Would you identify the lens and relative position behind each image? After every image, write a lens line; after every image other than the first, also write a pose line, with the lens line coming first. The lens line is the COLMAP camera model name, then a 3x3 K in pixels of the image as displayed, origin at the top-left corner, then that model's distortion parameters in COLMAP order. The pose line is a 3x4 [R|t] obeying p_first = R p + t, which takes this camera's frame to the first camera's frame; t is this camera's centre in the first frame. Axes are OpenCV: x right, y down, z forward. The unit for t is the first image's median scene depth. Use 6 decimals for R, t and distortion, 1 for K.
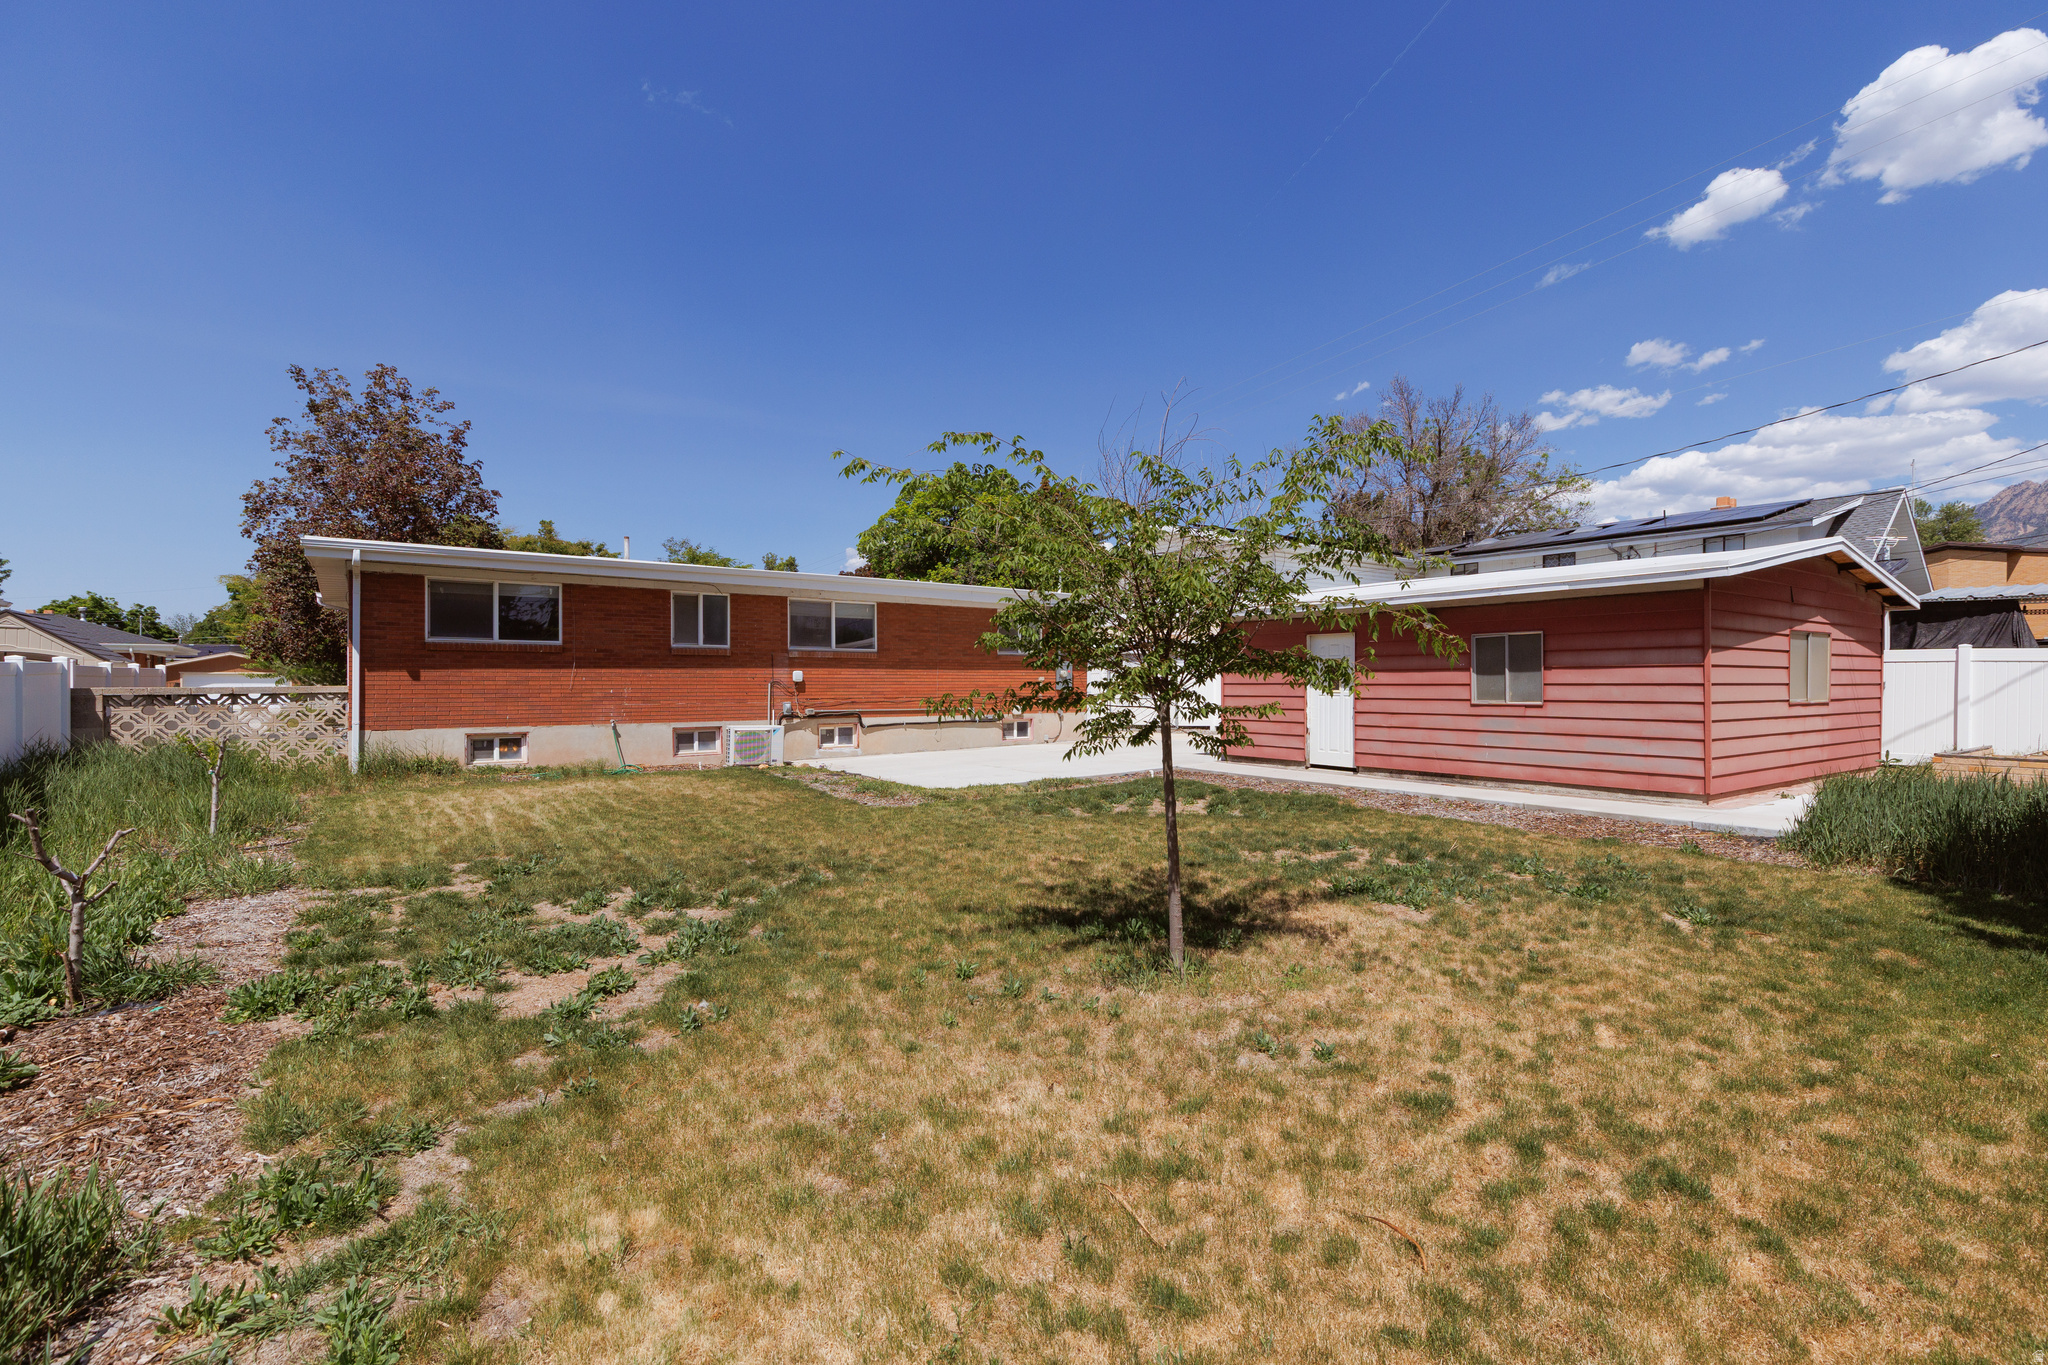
lens RADIAL K [[911.5, 0, 1036.0], [0, 911.5, 686.1], [0, 0, 1]] dist [0.005254, -0.000170]
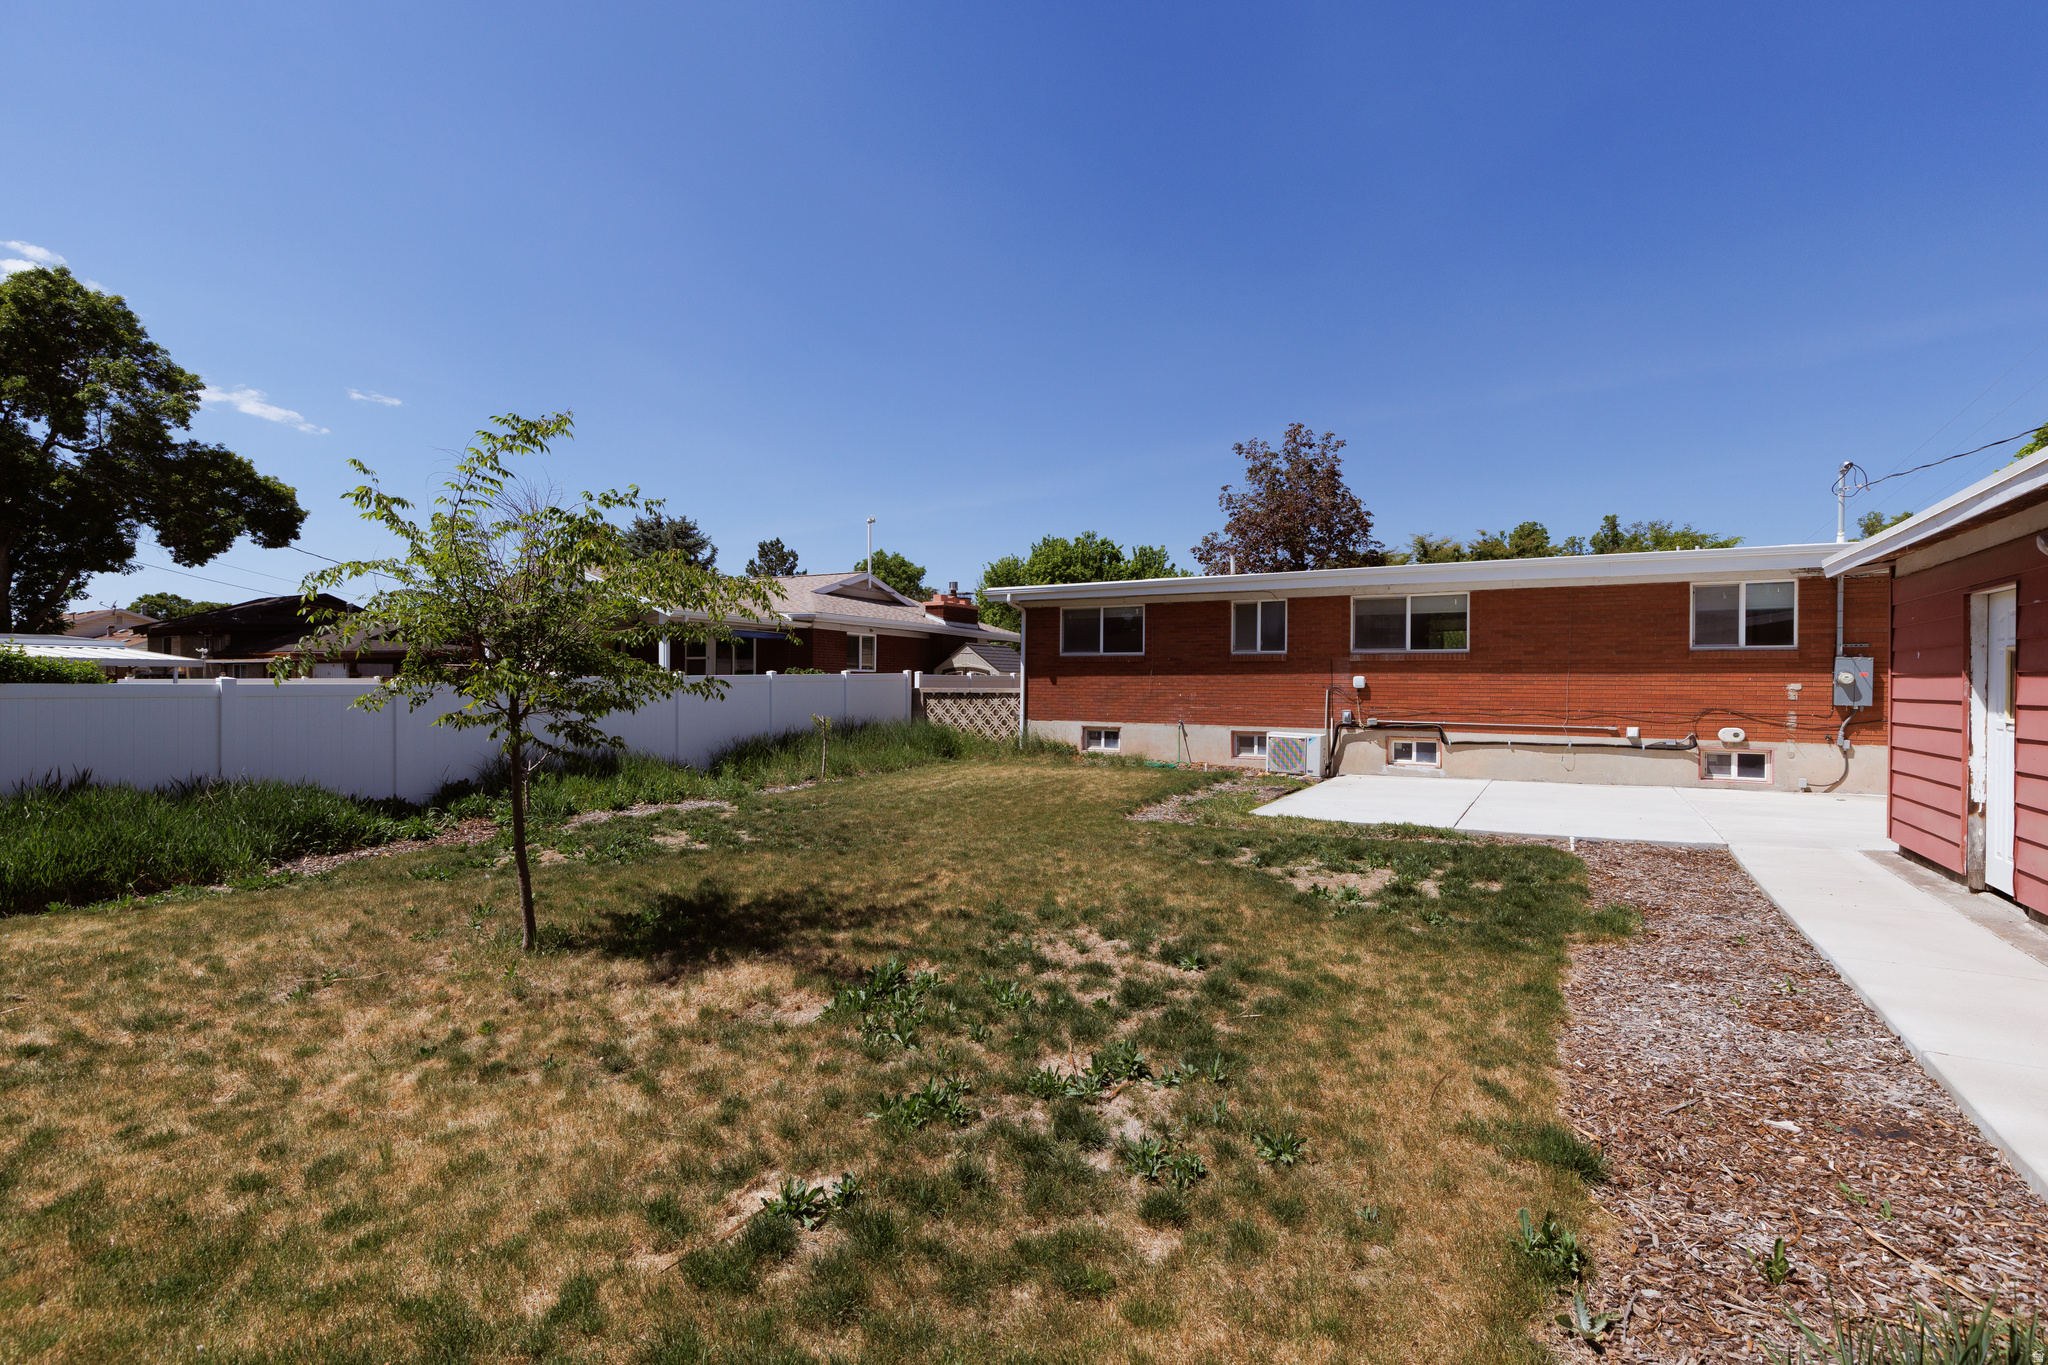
lens RADIAL K [[911.5, 0, 1029.5], [0, 911.5, 684.9], [0, 0, 1]] dist [0.005254, -0.000170]
pose [[0.410600, 0.005441, -0.911799, 0.436413], [-0.010282, 0.999946, 0.001337, -0.006000], [0.911758, 0.008826, 0.410634, 0.330549]]
